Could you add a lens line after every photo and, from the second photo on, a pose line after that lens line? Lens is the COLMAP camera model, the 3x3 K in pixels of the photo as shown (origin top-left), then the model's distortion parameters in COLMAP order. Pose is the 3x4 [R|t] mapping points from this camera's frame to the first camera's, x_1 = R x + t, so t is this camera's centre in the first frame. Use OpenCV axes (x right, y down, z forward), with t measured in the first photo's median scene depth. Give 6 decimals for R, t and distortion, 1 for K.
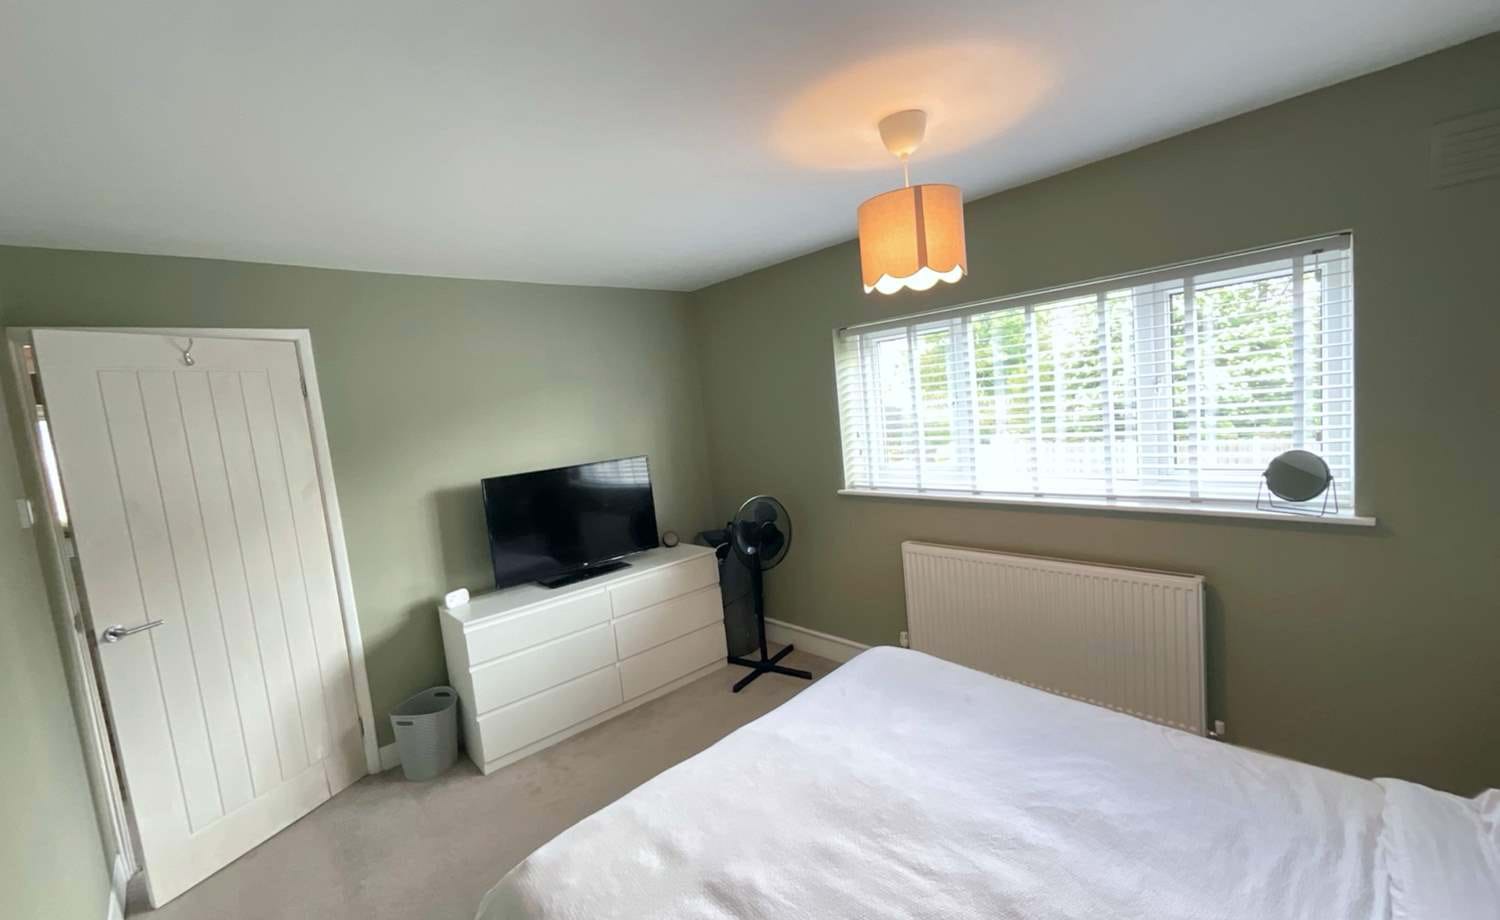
lens RADIAL K [[610.0, 0, 750.0], [0, 610.0, 460.0], [0, 0, 1]] dist [-0.010897, 0.003481]
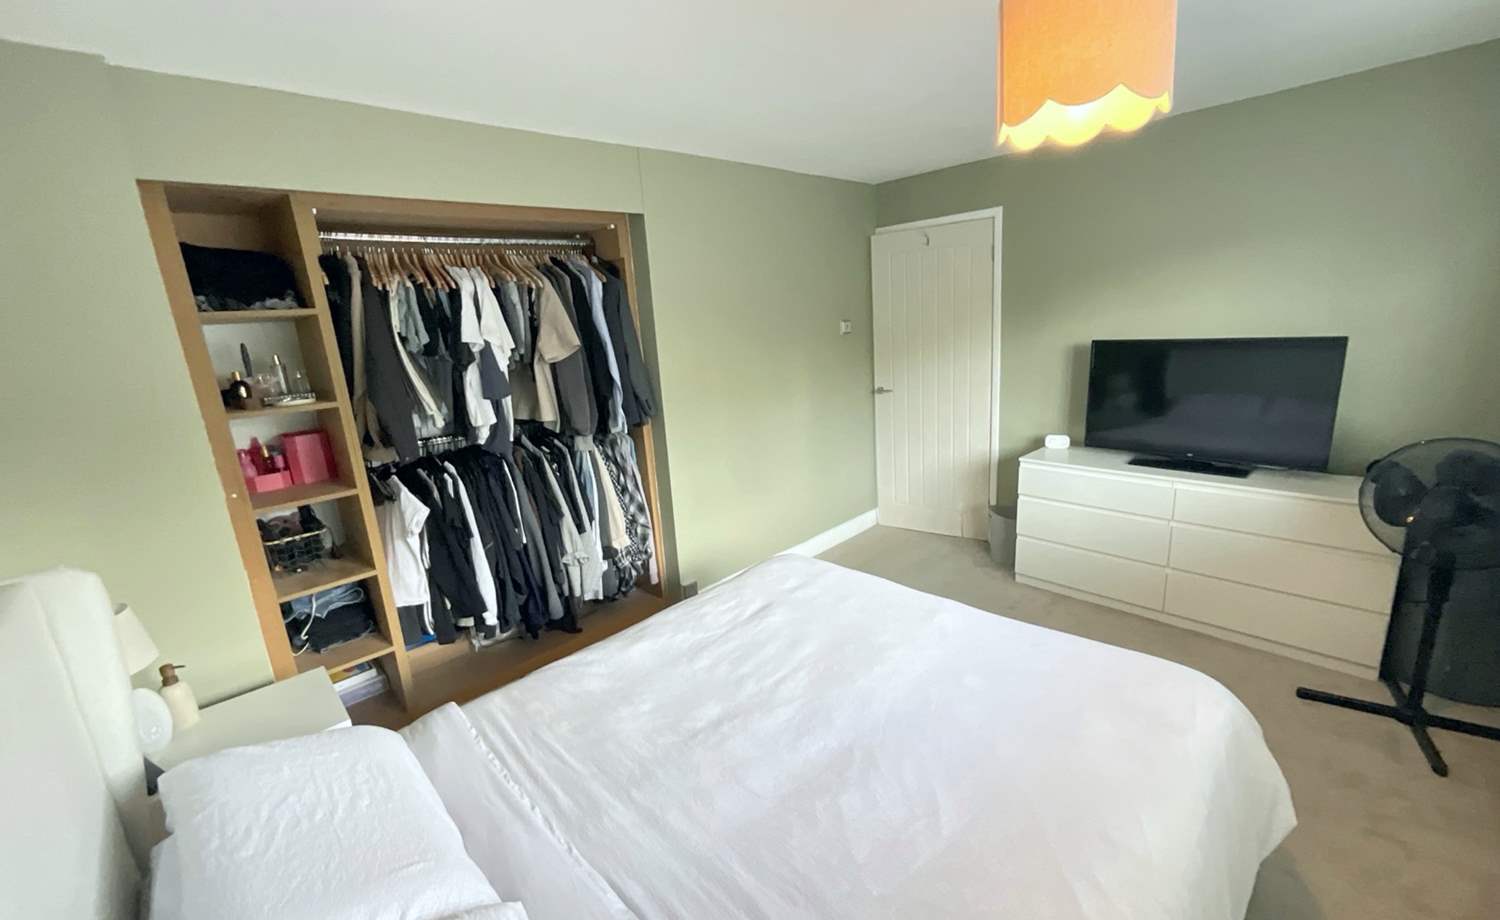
lens RADIAL K [[610.0, 0, 750.0], [0, 610.0, 460.0], [0, 0, 1]] dist [-0.010897, 0.003481]
pose [[0.029887, 0.319329, -0.947172, 0.635621], [-0.032231, 0.947411, 0.318393, -0.092872], [0.999034, 0.021012, 0.038607, 0.399821]]
